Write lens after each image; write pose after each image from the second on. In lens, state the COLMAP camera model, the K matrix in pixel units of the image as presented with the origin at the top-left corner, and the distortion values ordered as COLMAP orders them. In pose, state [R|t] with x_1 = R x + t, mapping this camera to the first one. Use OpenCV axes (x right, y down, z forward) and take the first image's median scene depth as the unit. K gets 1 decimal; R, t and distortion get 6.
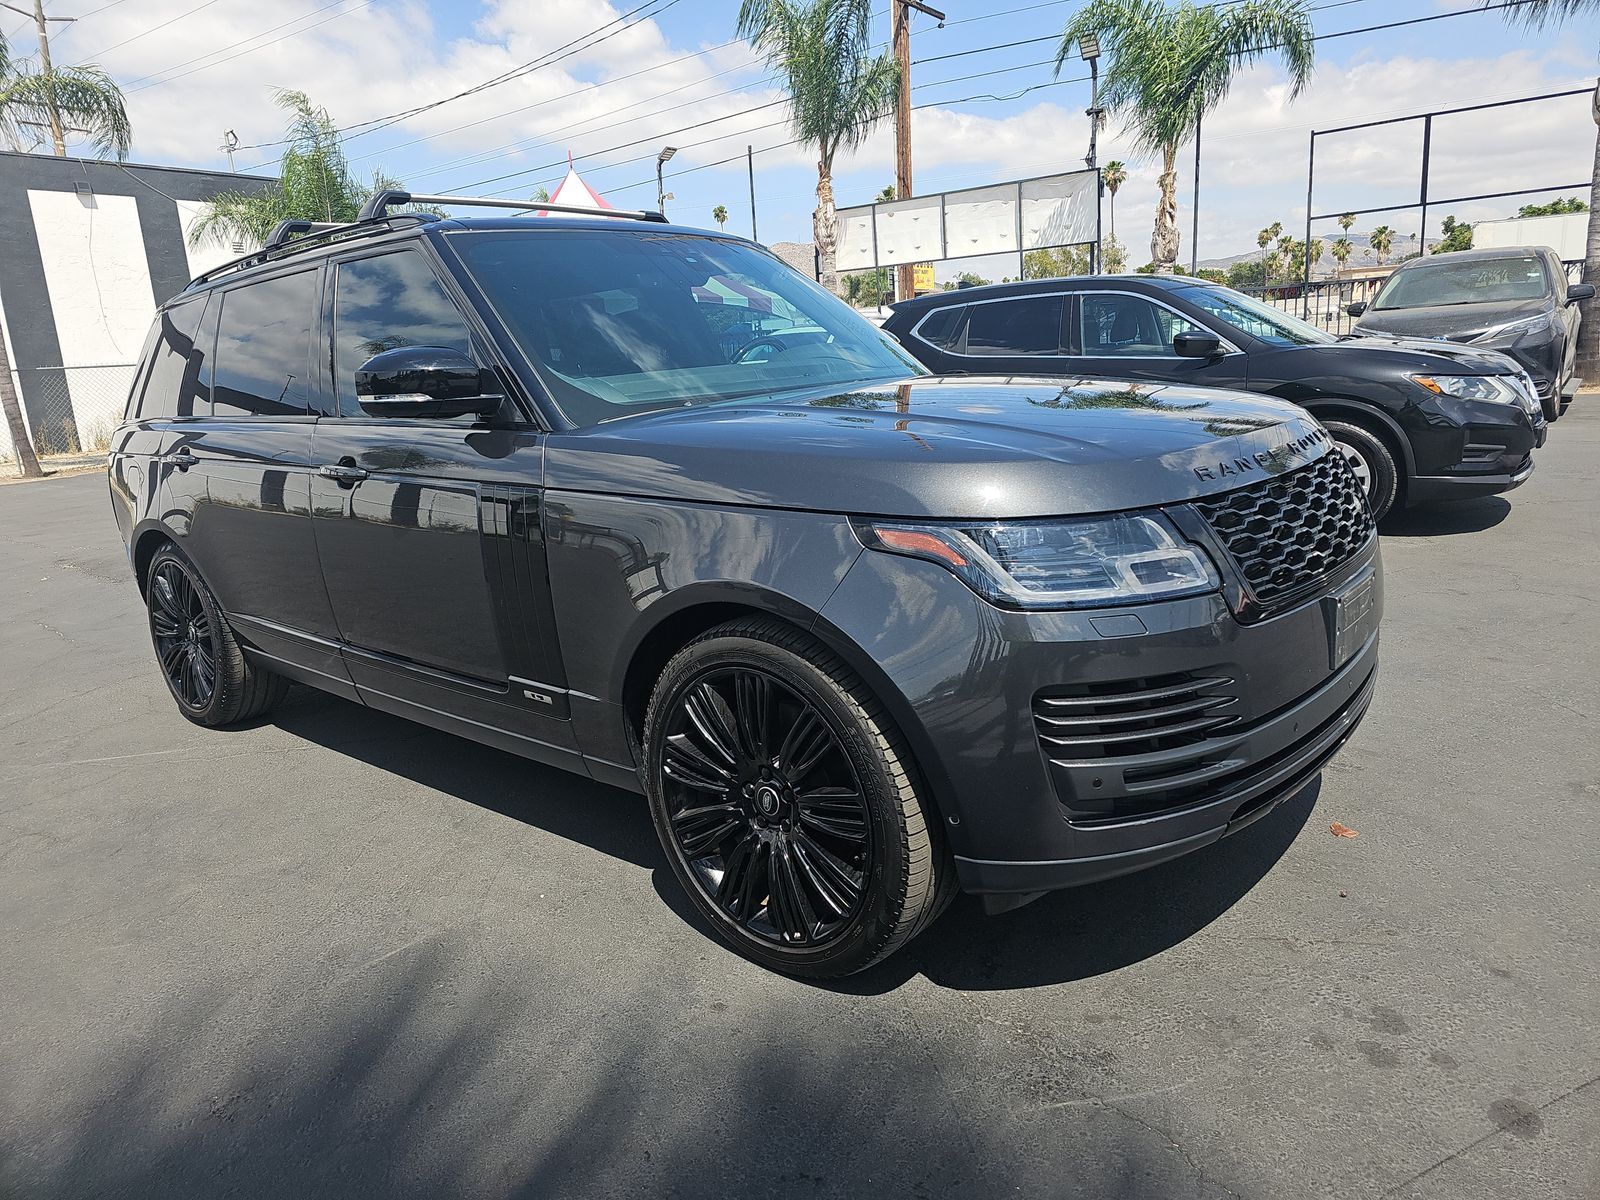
lens RADIAL K [[1101.4, 0, 800.0], [0, 1101.4, 600.0], [0, 0, 1]] dist [0.042410, 0.000294]
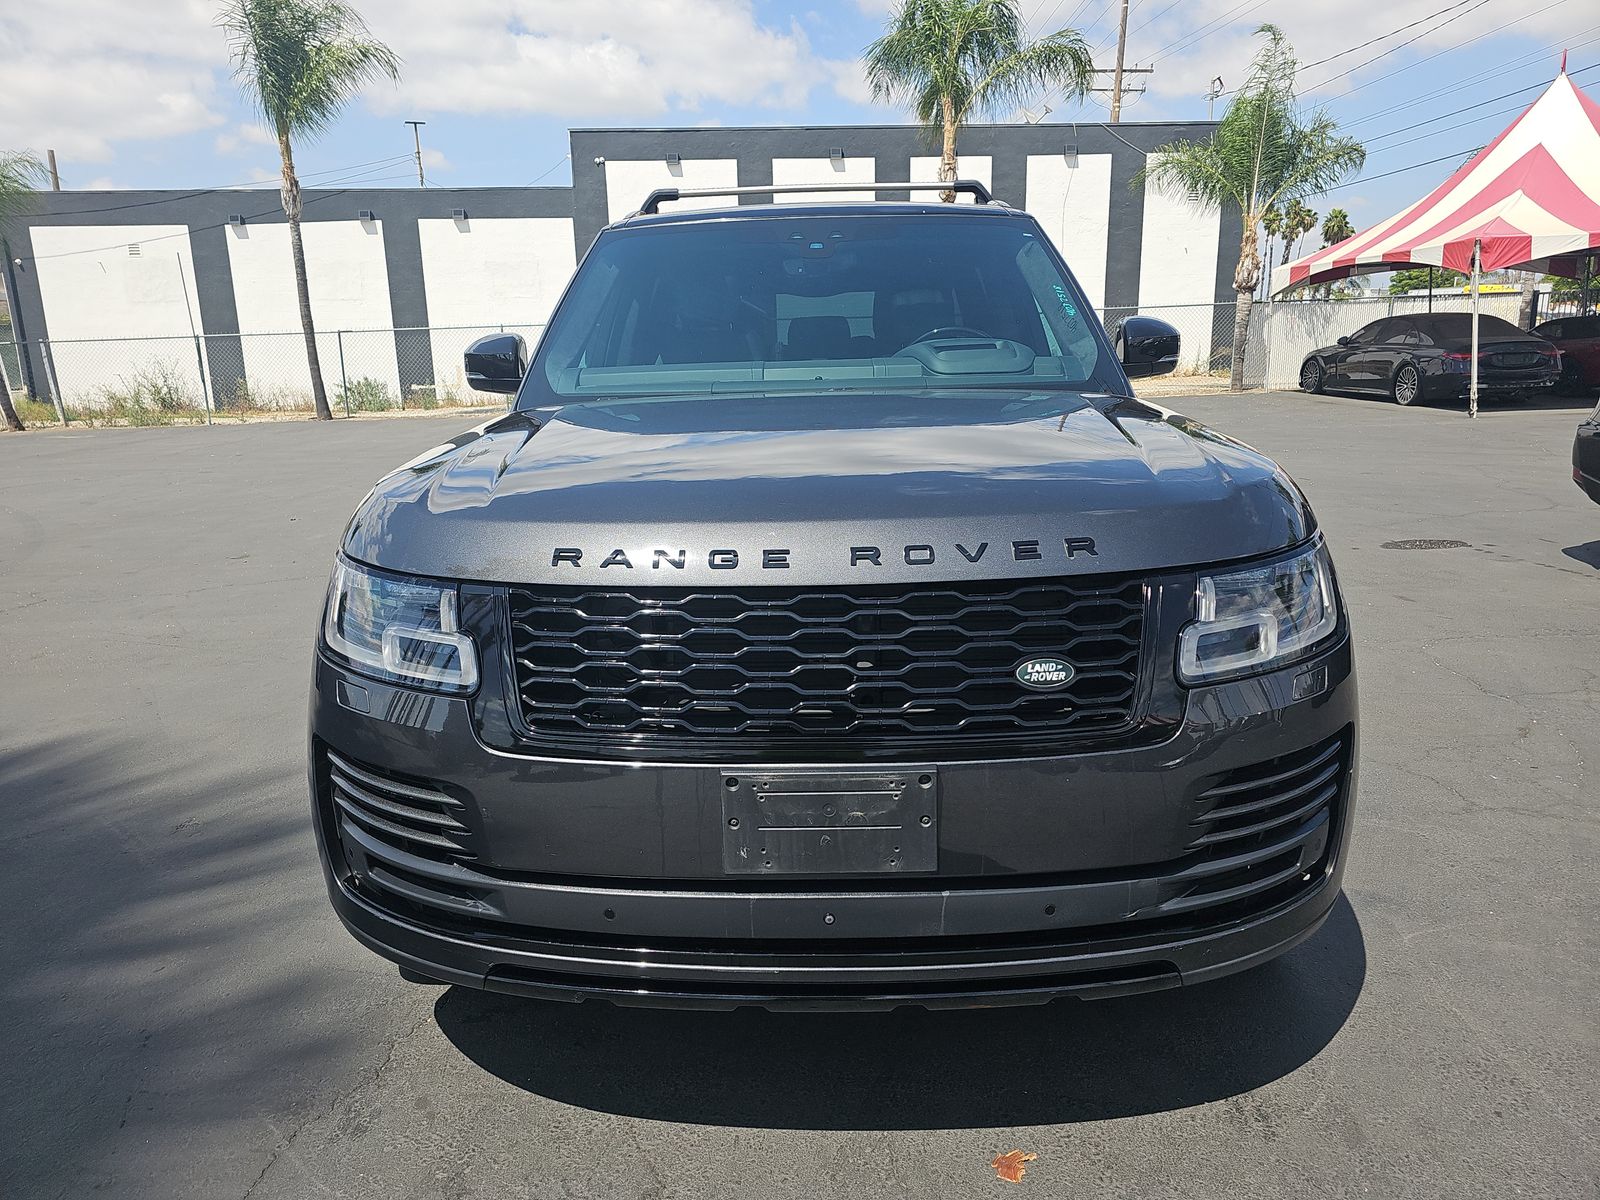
lens RADIAL K [[1101.4, 0, 800.0], [0, 1101.4, 600.0], [0, 0, 1]] dist [0.042410, 0.000294]
pose [[0.641264, 0.239407, -0.729016, 1.027941], [-0.201644, 0.969267, 0.140933, -0.225709], [0.740351, 0.056627, 0.669831, 0.566453]]
